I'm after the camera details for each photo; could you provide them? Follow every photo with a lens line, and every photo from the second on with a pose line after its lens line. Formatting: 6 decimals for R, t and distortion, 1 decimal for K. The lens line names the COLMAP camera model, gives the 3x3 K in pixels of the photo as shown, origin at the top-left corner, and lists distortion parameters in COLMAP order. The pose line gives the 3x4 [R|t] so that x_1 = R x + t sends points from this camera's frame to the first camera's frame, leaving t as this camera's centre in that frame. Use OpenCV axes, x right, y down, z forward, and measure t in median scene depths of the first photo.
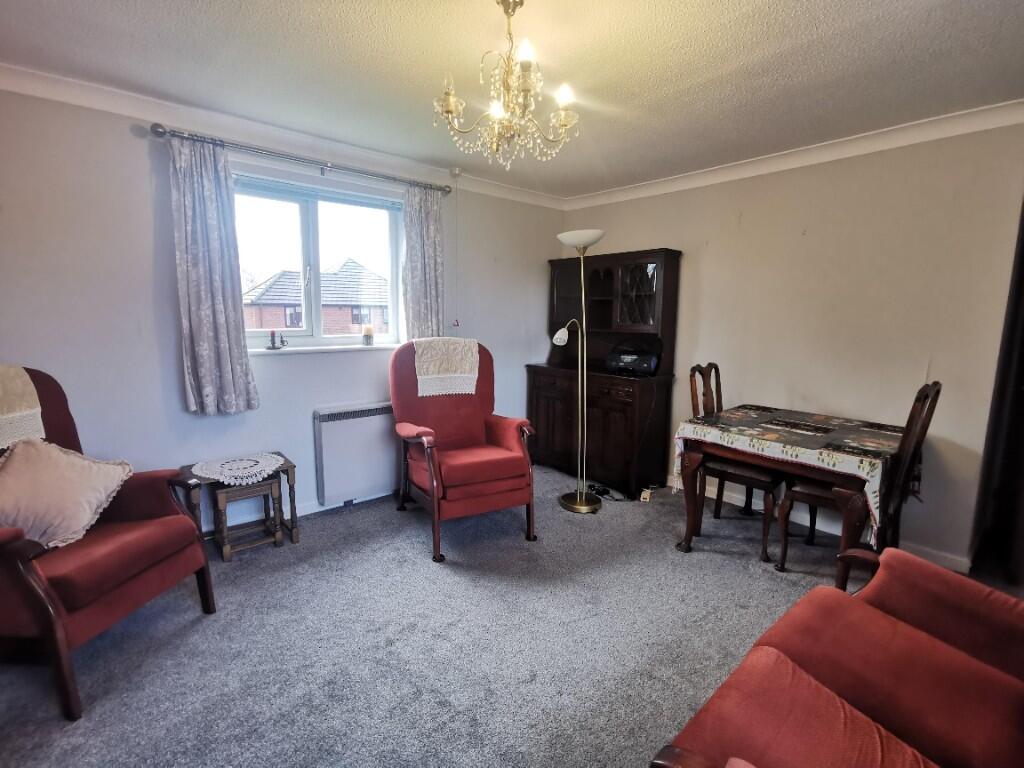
lens RADIAL K [[480.6, 0, 512.0], [0, 480.6, 384.0], [0, 0, 1]] dist [-0.001417, 0.000275]
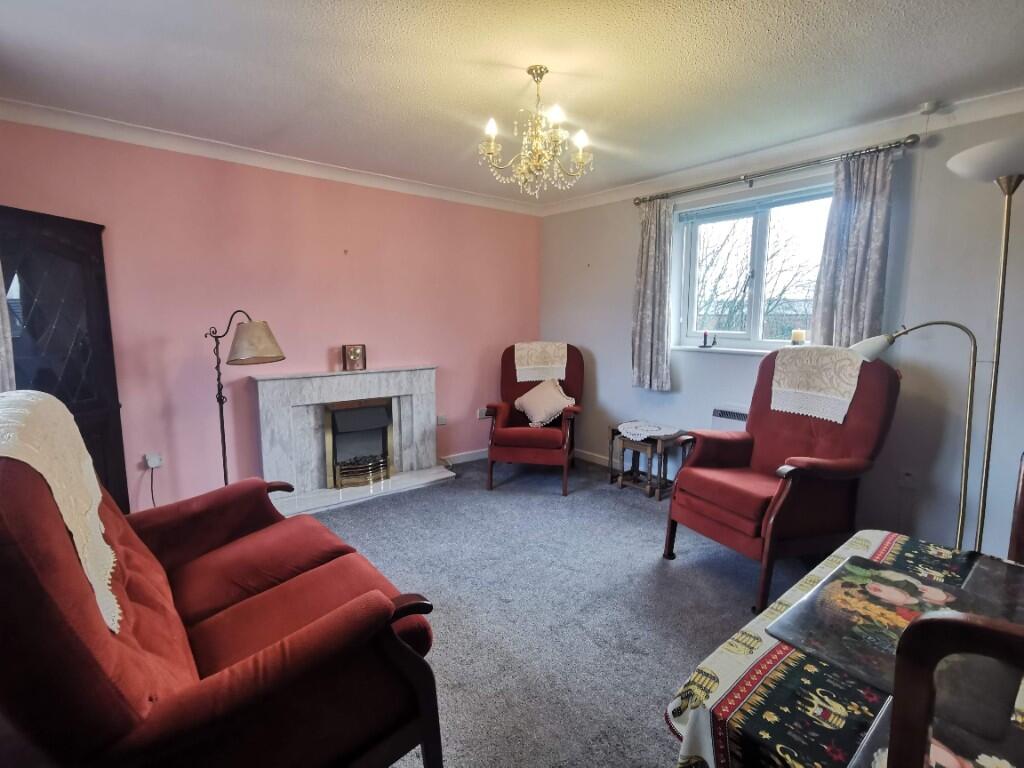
lens RADIAL K [[493.8, 0, 512.0], [0, 493.8, 384.0], [0, 0, 1]] dist [-0.019015, 0.000438]
pose [[-0.017941, 0.142883, -0.989577, 0.892655], [-0.125578, 0.981577, 0.144005, -0.120283], [0.991921, 0.126853, 0.000333, 0.642414]]
